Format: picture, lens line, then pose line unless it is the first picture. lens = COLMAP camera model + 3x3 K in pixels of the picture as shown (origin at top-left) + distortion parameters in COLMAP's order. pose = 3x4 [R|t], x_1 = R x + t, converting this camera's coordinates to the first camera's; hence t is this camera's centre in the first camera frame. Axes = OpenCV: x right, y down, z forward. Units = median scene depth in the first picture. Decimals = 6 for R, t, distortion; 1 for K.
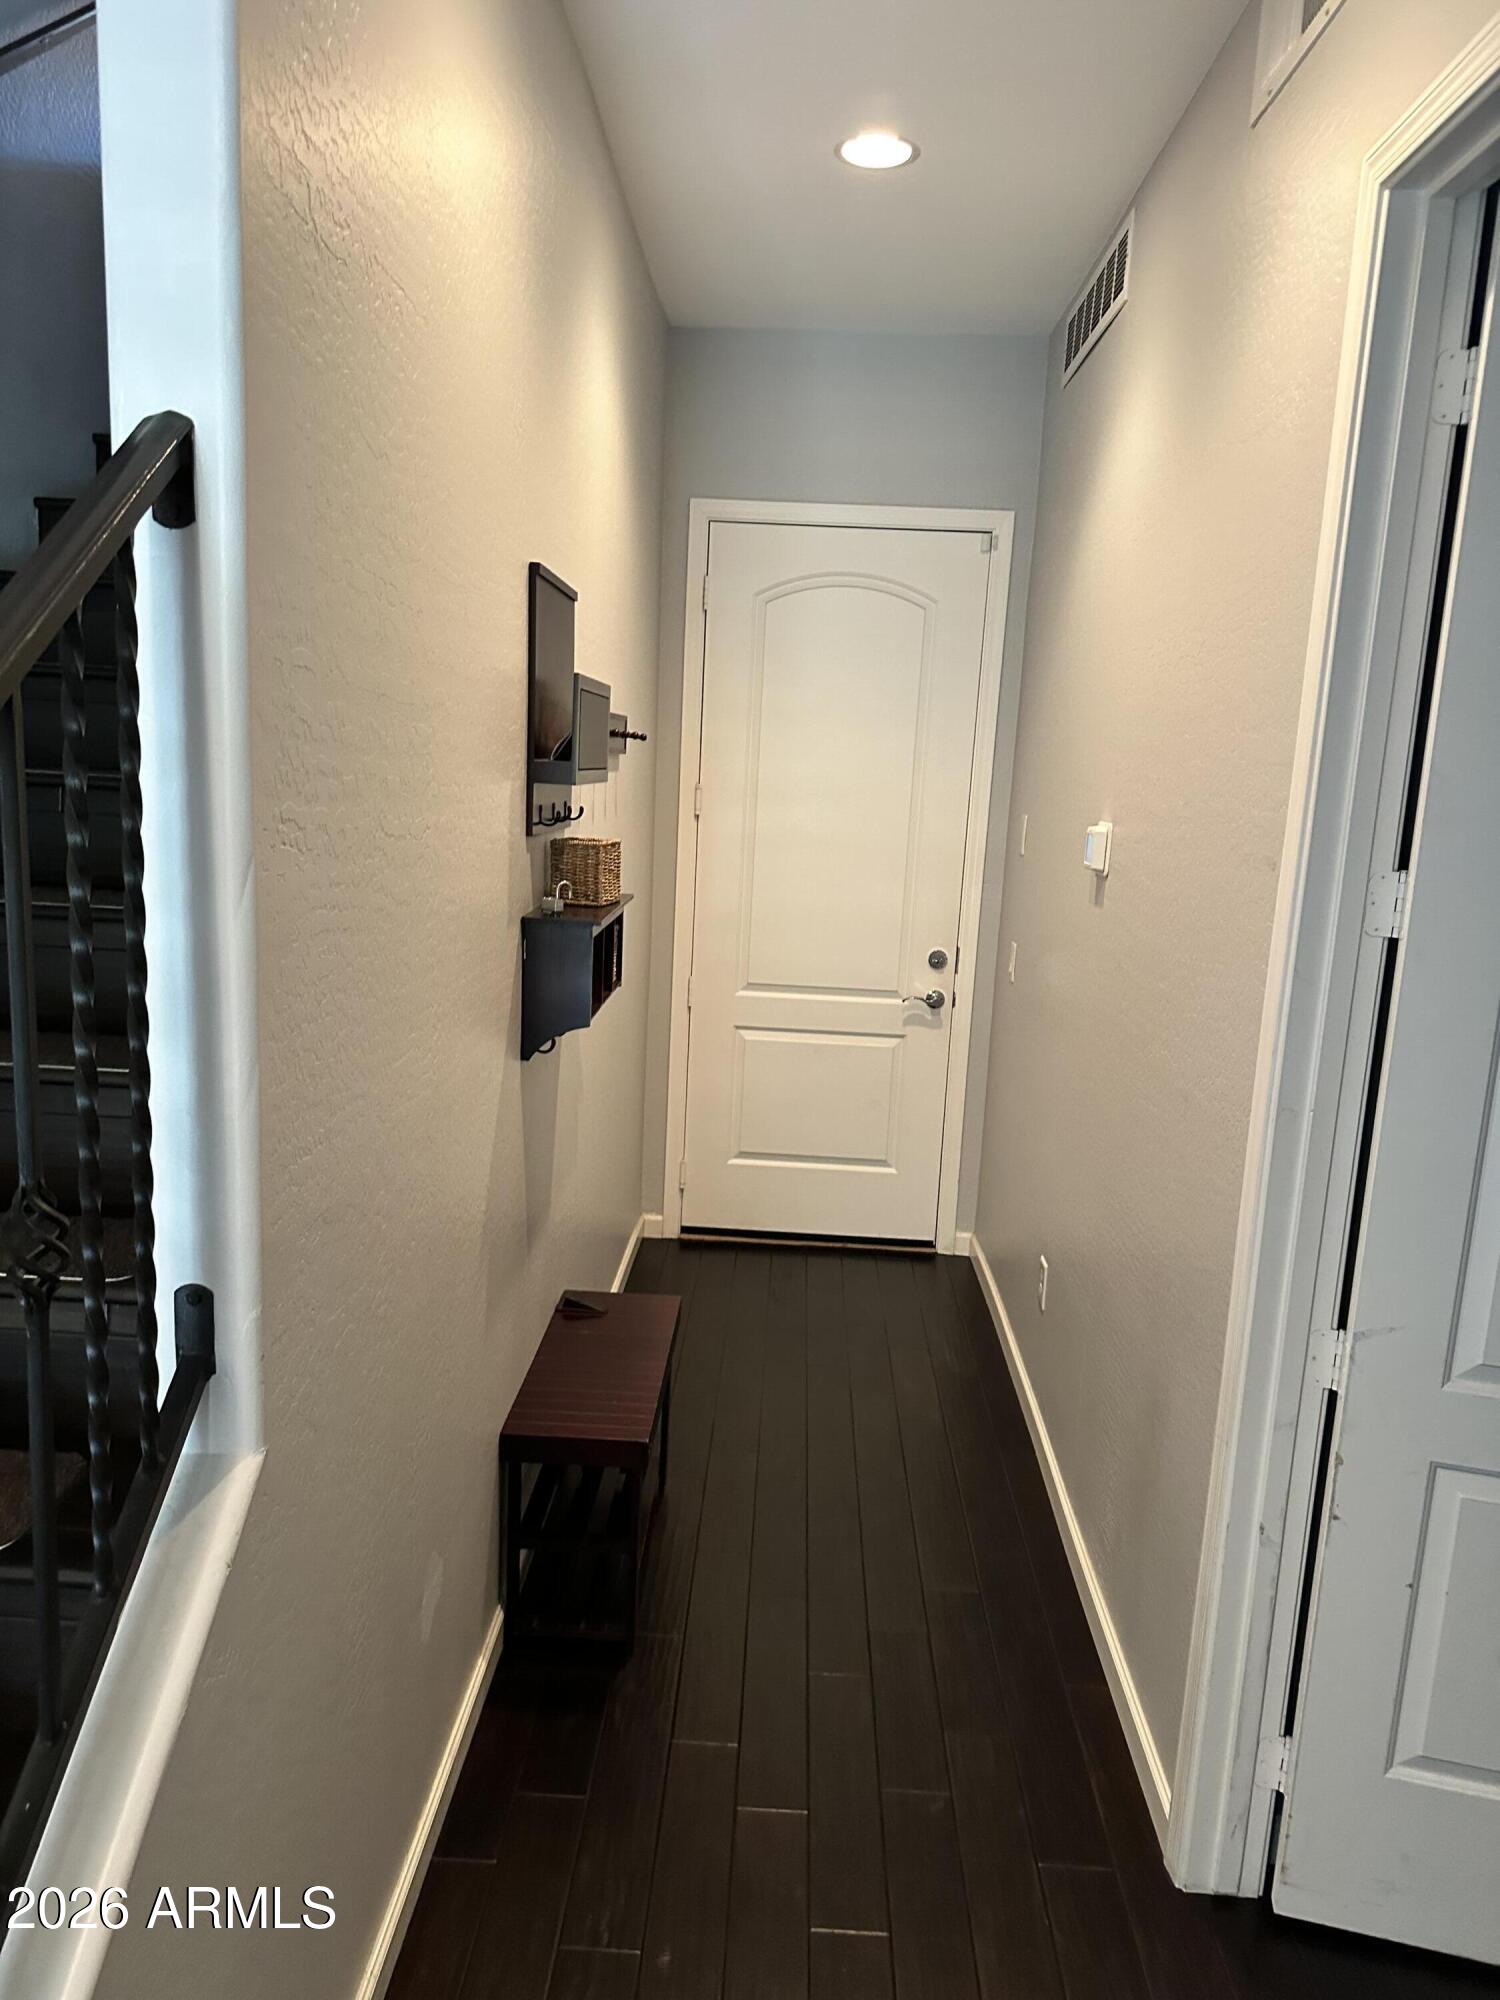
lens RADIAL K [[1414.3, 0, 747.0], [0, 1414.3, 1013.5], [0, 0, 1]] dist [0.036695, -0.026041]
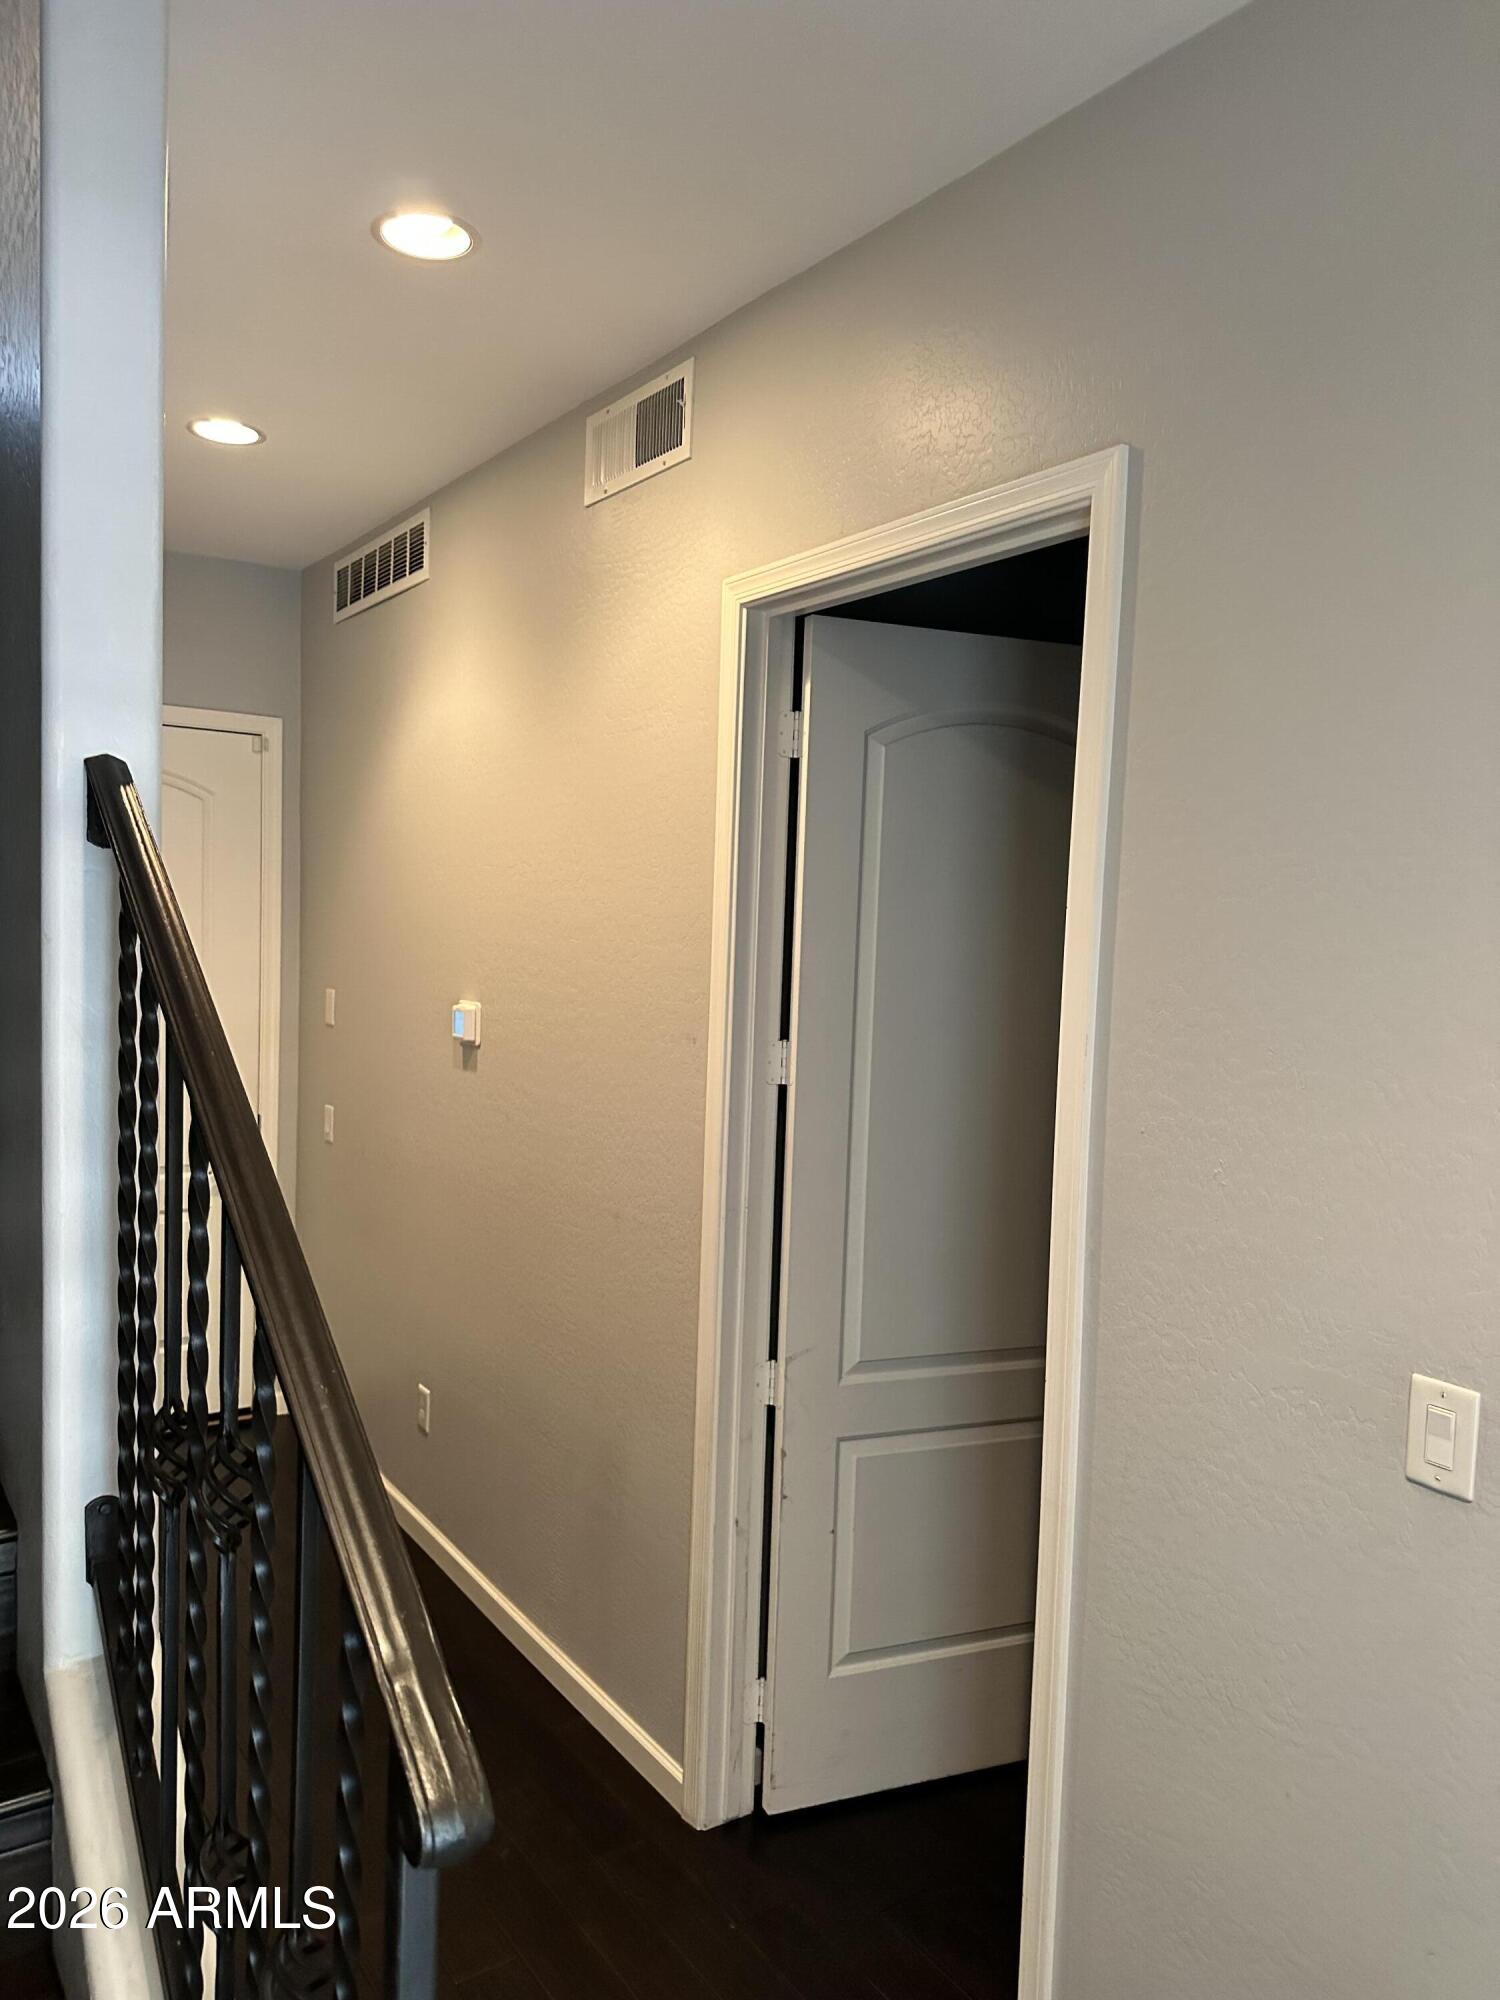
lens RADIAL K [[1414.3, 0, 744.9], [0, 1414.3, 1007.9], [0, 0, 1]] dist [0.036695, -0.026041]
pose [[0.821143, -0.054700, 0.568095, -0.363083], [0.115798, 0.990661, -0.071990, -0.024546], [-0.558852, 0.124898, 0.819808, -0.172086]]
